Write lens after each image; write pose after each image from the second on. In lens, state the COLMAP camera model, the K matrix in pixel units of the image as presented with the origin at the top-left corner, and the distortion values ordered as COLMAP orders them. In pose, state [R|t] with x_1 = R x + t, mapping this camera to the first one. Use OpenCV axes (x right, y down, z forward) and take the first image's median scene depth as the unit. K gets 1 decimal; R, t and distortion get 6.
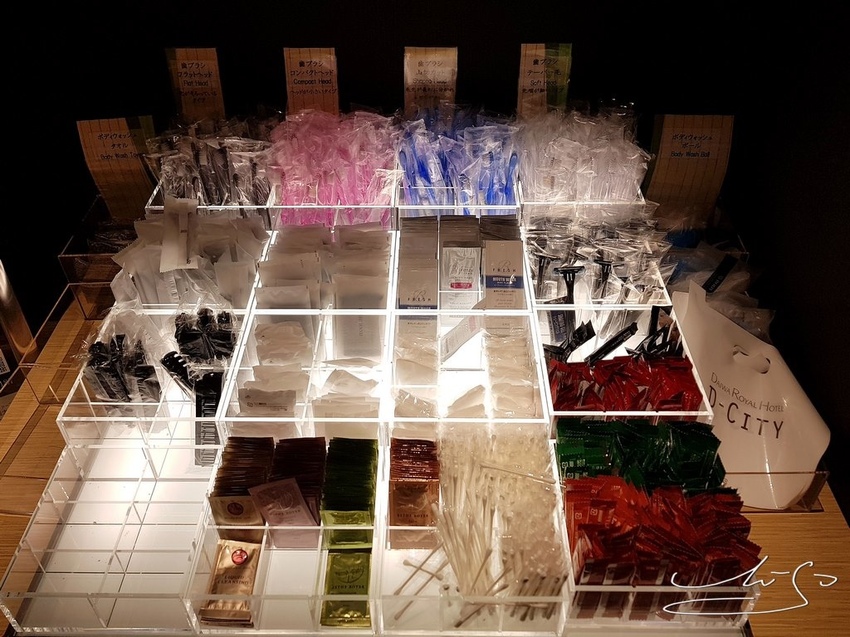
lens RADIAL K [[783.0, 0, 426.9], [0, 783.0, 264.5], [0, 0, 1]] dist [0.000159, -0.004185]
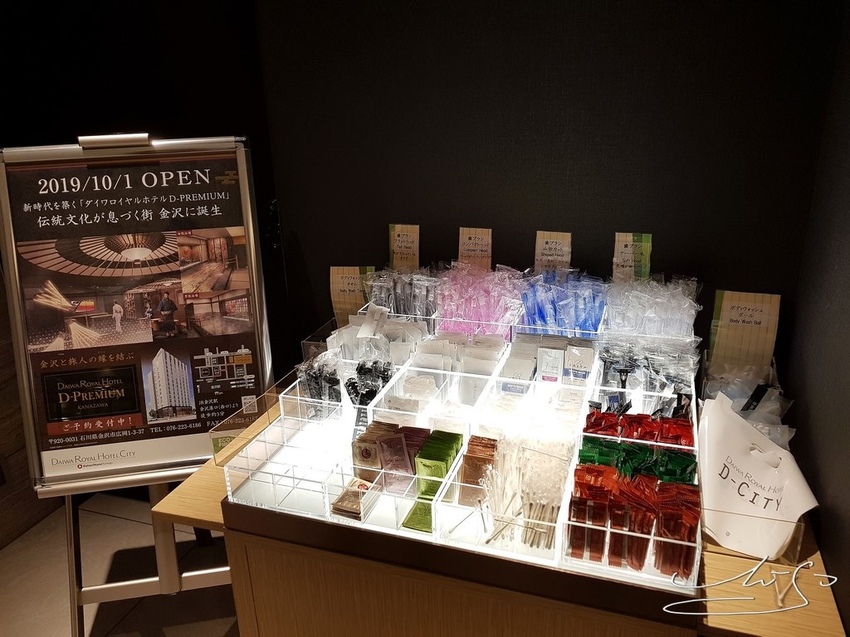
lens RADIAL K [[719.8, 0, 425.0], [0, 719.8, 318.5], [0, 0, 1]] dist [0.008008, -0.001027]
pose [[0.948661, 0.087664, -0.303904, 0.217137], [-0.176470, 0.944073, -0.278539, 0.328575], [0.262489, 0.317869, 0.911075, -0.292650]]
